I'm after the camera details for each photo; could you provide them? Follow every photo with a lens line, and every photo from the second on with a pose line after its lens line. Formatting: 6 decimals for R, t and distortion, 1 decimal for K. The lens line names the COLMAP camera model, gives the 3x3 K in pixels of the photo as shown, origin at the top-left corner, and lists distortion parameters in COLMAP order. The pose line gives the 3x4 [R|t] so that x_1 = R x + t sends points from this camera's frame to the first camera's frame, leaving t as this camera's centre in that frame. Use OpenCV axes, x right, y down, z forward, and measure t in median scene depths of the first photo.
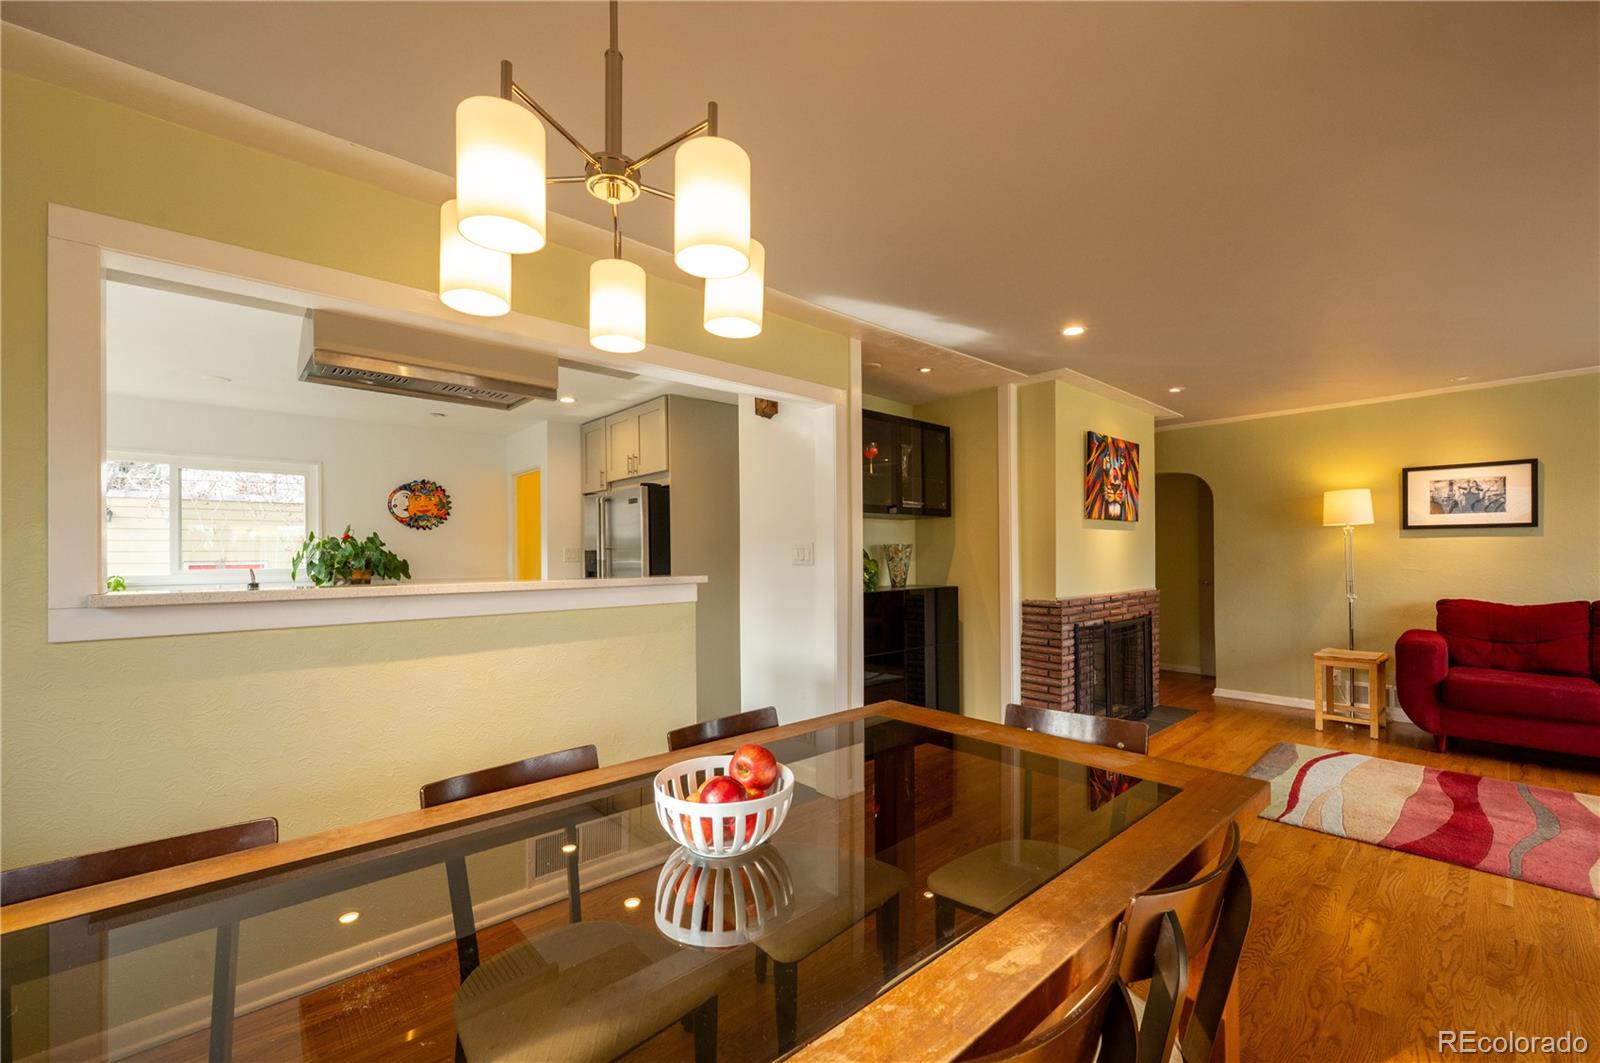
lens RADIAL K [[634.6, 0, 808.2], [0, 634.6, 547.7], [0, 0, 1]] dist [0.000566, 0.000173]
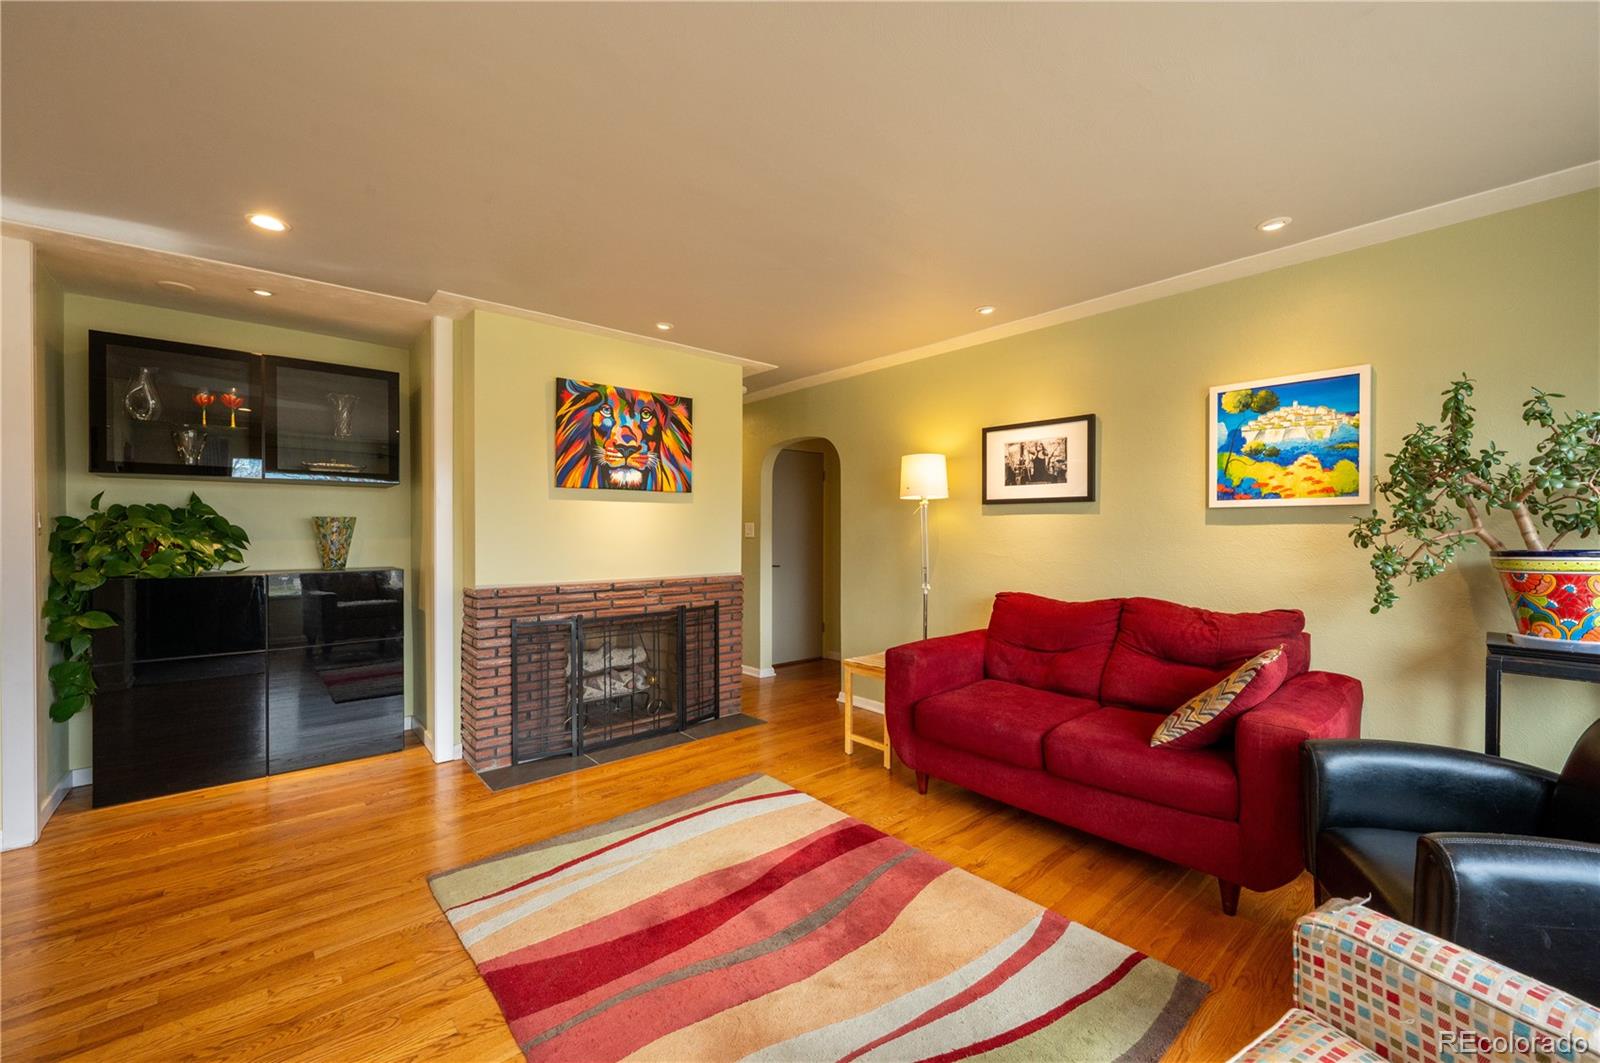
lens RADIAL K [[634.6, 0, 792.5], [0, 634.6, 526.1], [0, 0, 1]] dist [0.000566, 0.000173]
pose [[0.999776, 0.009370, -0.018997, 0.753213], [-0.009281, 0.999946, 0.004735, -0.003132], [0.019040, -0.004558, 0.999808, 0.203079]]
